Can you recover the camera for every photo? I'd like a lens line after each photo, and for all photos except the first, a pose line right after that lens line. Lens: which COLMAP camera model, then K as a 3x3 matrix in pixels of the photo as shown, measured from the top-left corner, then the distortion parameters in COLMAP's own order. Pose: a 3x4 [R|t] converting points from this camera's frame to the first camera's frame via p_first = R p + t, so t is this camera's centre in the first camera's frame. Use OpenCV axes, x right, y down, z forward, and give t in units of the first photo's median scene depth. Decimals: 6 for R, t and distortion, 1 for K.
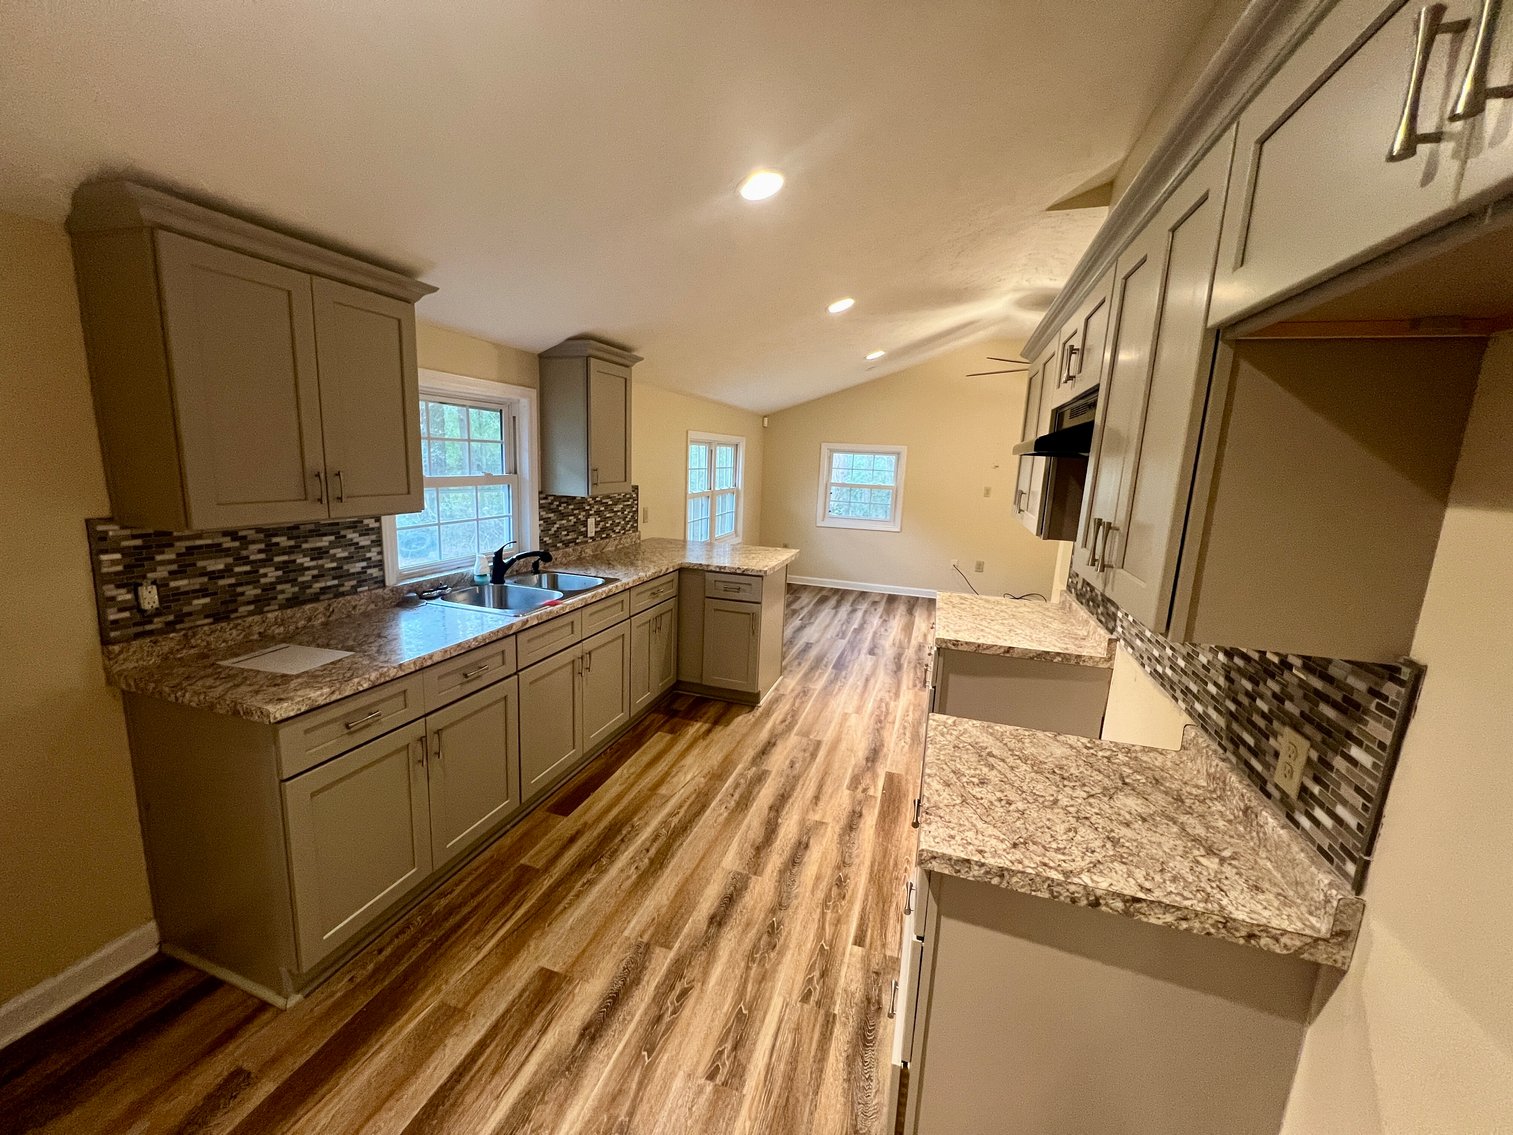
lens RADIAL K [[603.6, 0, 753.8], [0, 603.6, 566.6], [0, 0, 1]] dist [-0.002414, 0.000758]
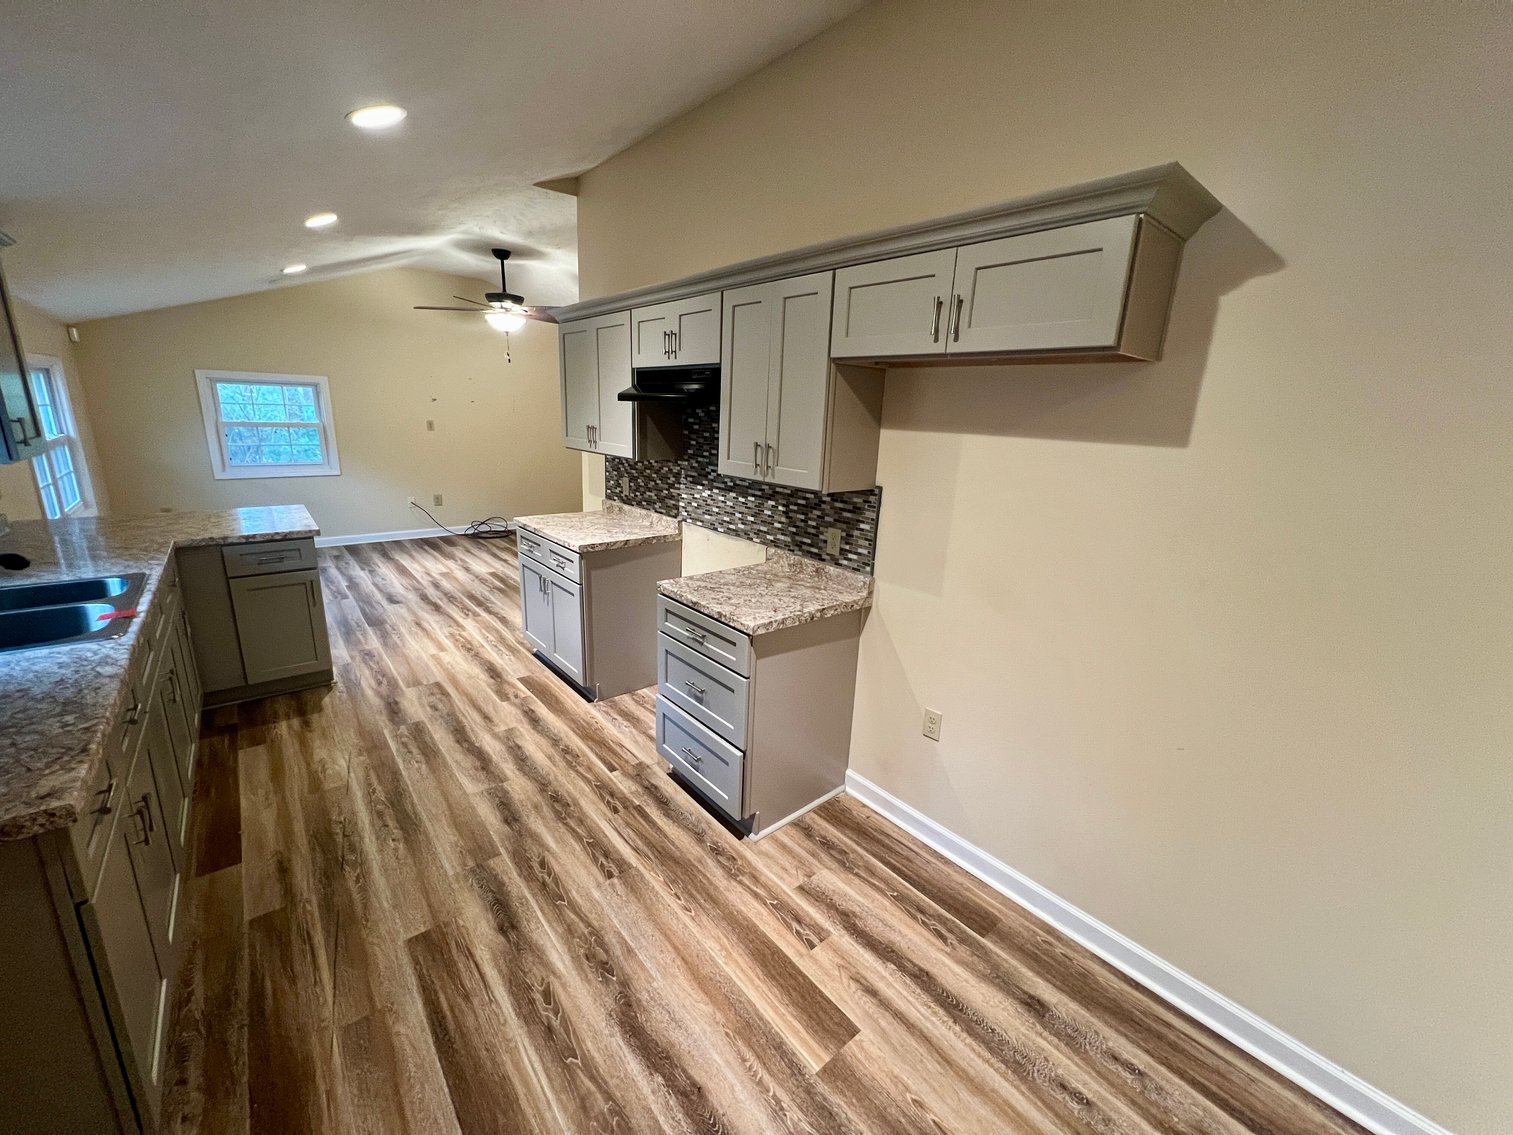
lens RADIAL K [[603.6, 0, 753.8], [0, 603.6, 566.6], [0, 0, 1]] dist [-0.002414, 0.000758]
pose [[0.537850, -0.233017, 0.810198, -0.559158], [0.136953, 0.972427, 0.188759, -0.030659], [-0.831842, 0.009435, 0.554932, -0.021124]]
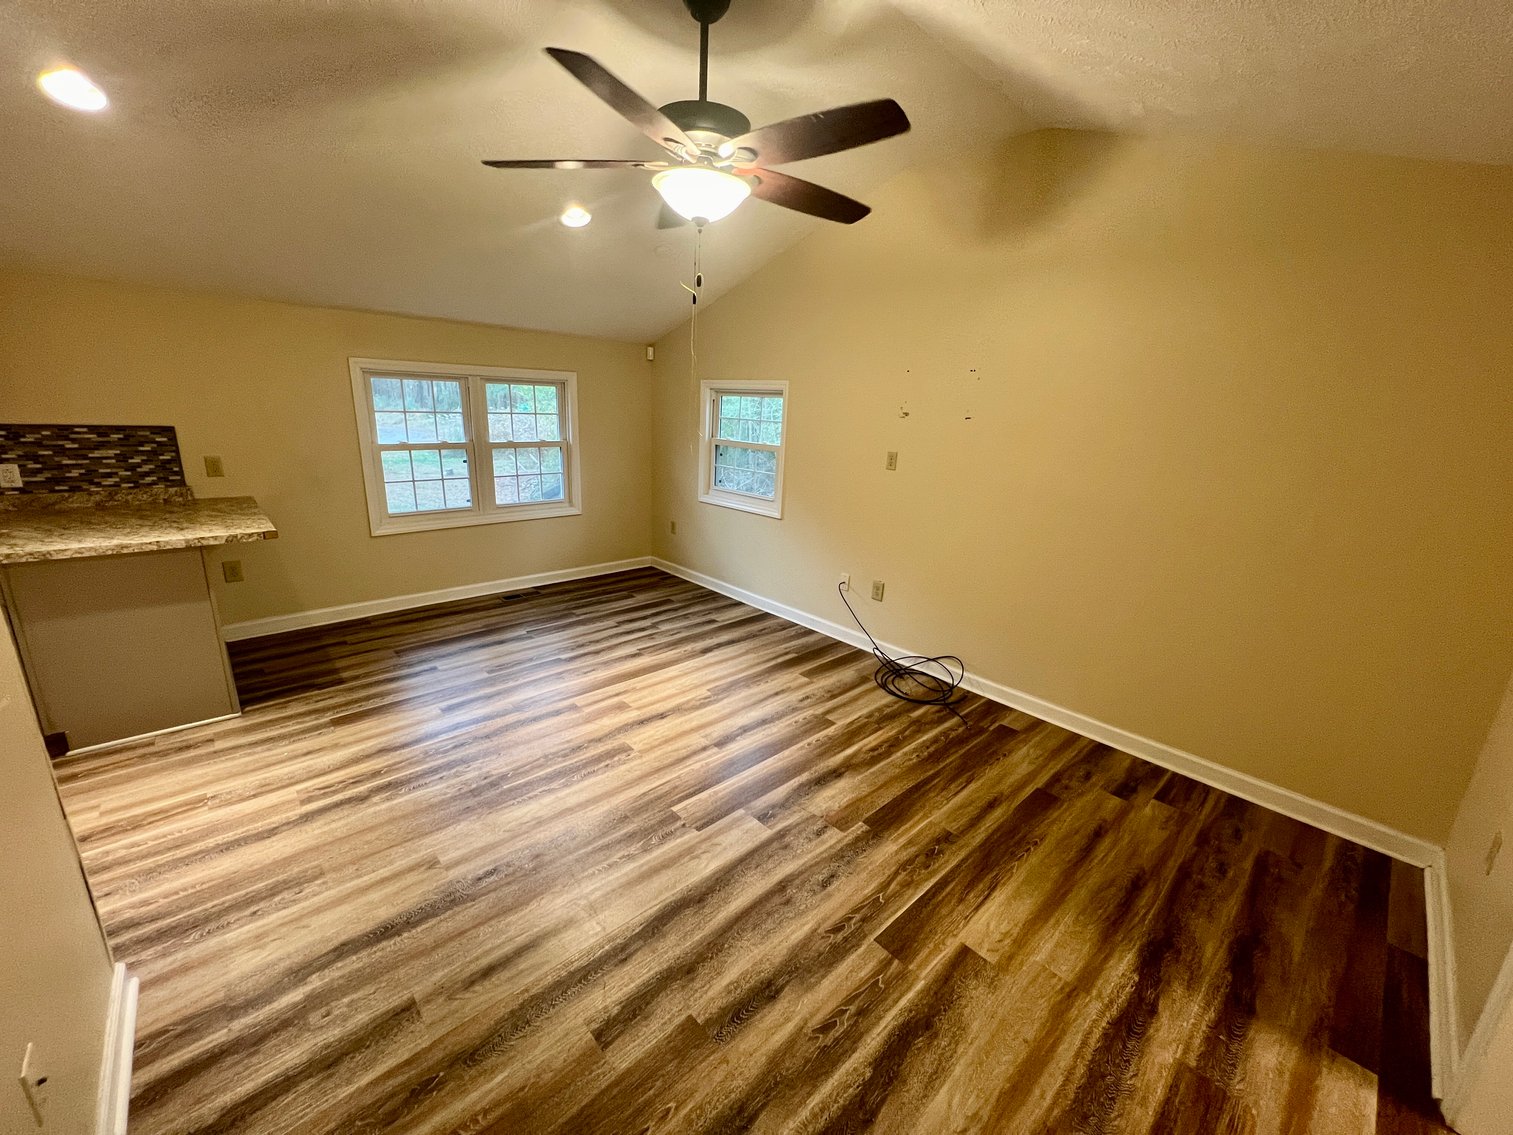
lens RADIAL K [[603.6, 0, 753.8], [0, 603.6, 566.6], [0, 0, 1]] dist [-0.002414, 0.000758]
pose [[0.869123, 0.124548, -0.478657, 1.597070], [-0.096082, 0.991855, 0.083623, -0.176608], [0.485173, -0.026688, 0.874011, 1.297504]]
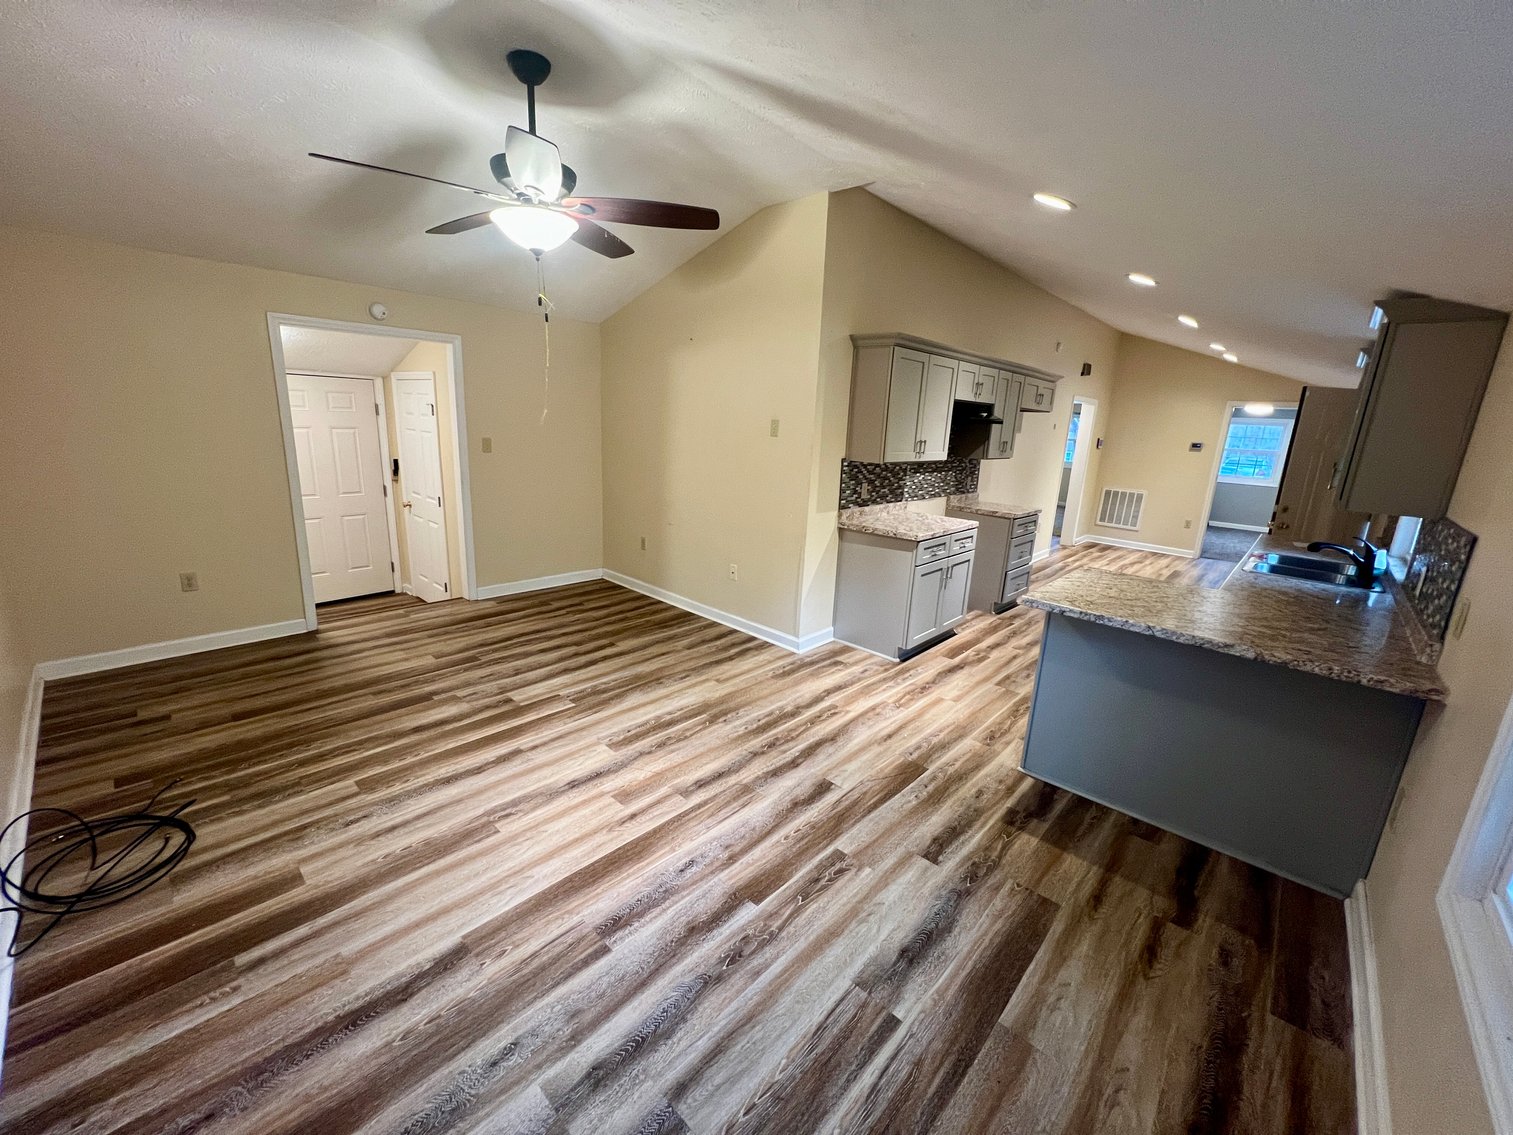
lens RADIAL K [[603.6, 0, 753.8], [0, 603.6, 566.6], [0, 0, 1]] dist [-0.002414, 0.000758]
pose [[-0.898386, -0.186029, 0.397864, 0.161111], [-0.006358, 0.911283, 0.411732, -0.538550], [-0.439161, 0.367364, -0.819867, 2.970374]]
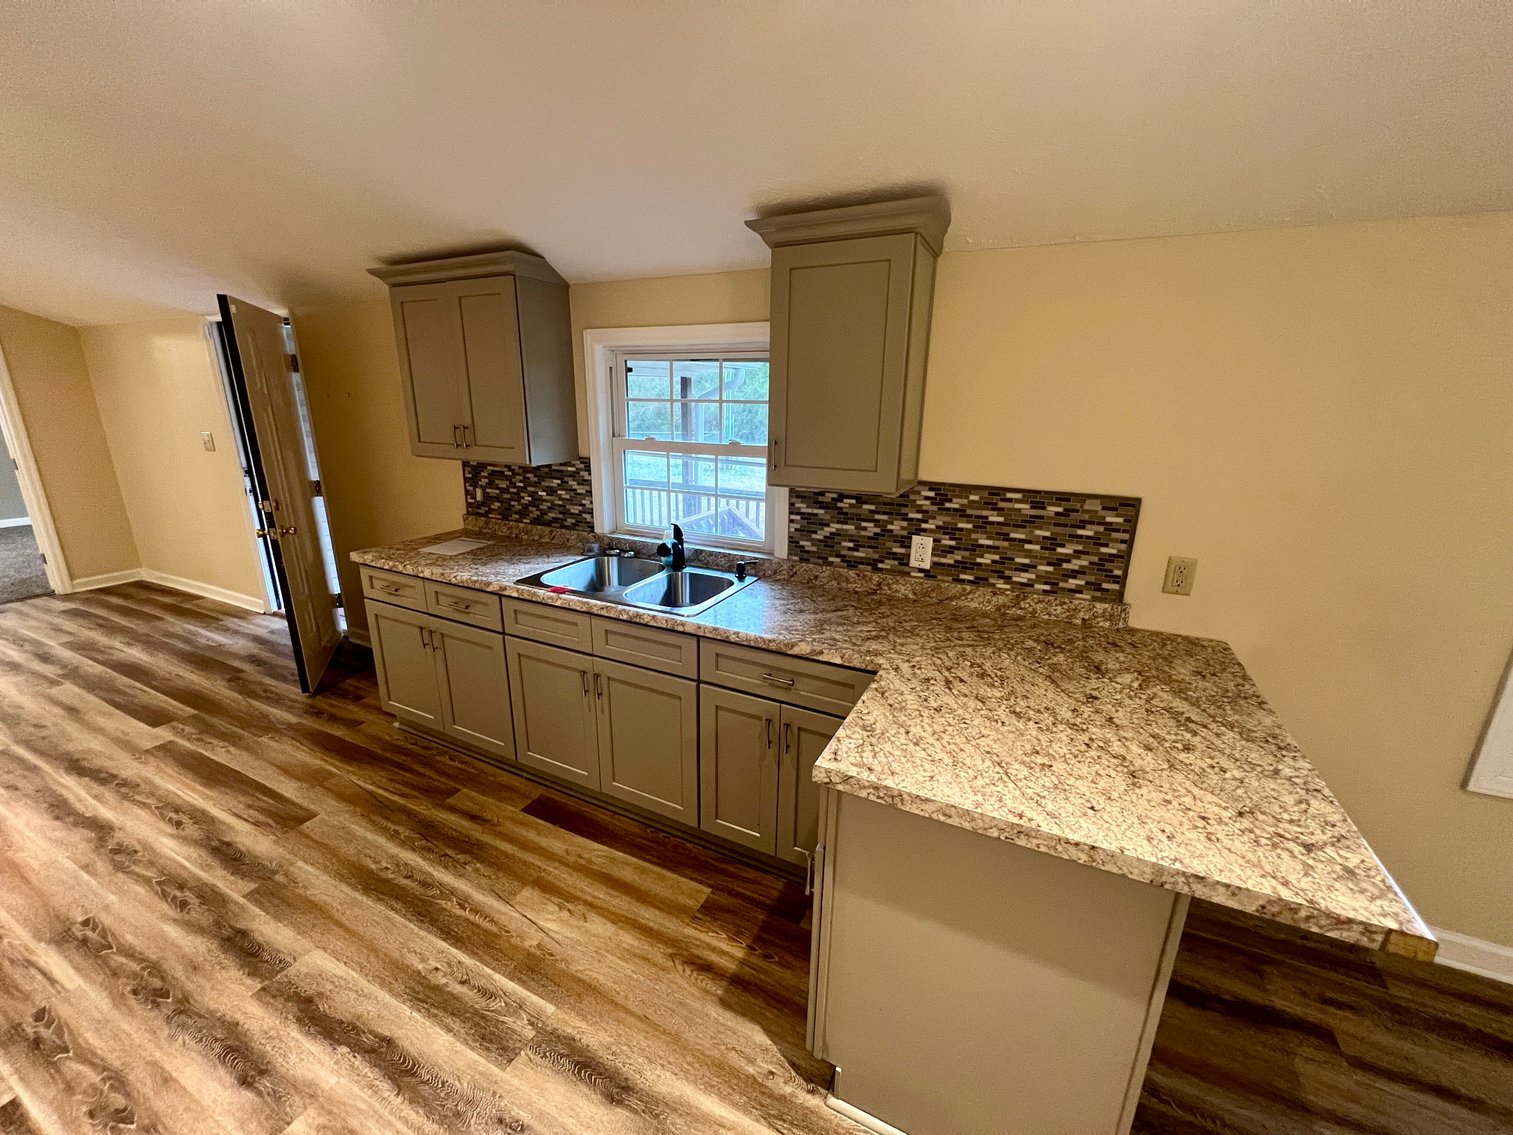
lens RADIAL K [[603.6, 0, 753.8], [0, 603.6, 566.6], [0, 0, 1]] dist [-0.002414, 0.000758]
pose [[-0.149130, 0.219034, -0.964253, 0.494893], [-0.200813, 0.948128, 0.246429, -0.264456], [0.968212, 0.230384, -0.097409, 1.505286]]
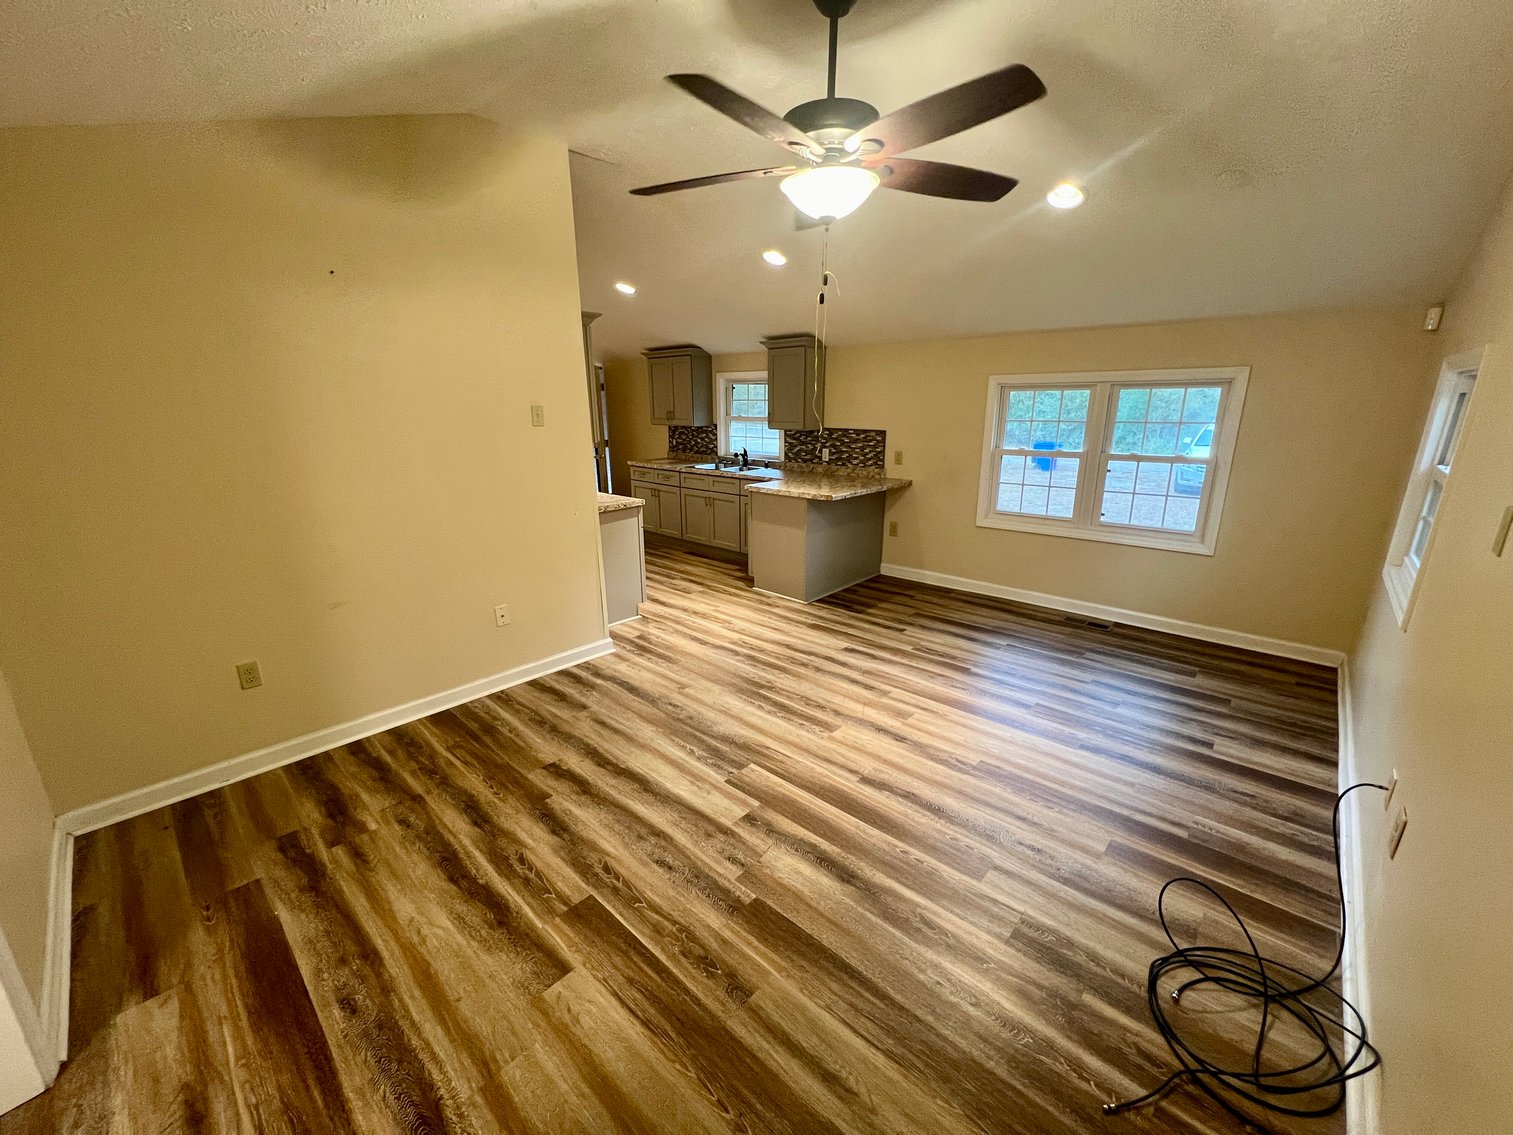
lens RADIAL K [[603.6, 0, 753.8], [0, 603.6, 566.6], [0, 0, 1]] dist [-0.002414, 0.000758]
pose [[-0.426940, 0.201401, -0.881567, 1.977850], [-0.177398, 0.937285, 0.300044, -0.370922], [0.886709, 0.284489, -0.364436, 2.439588]]
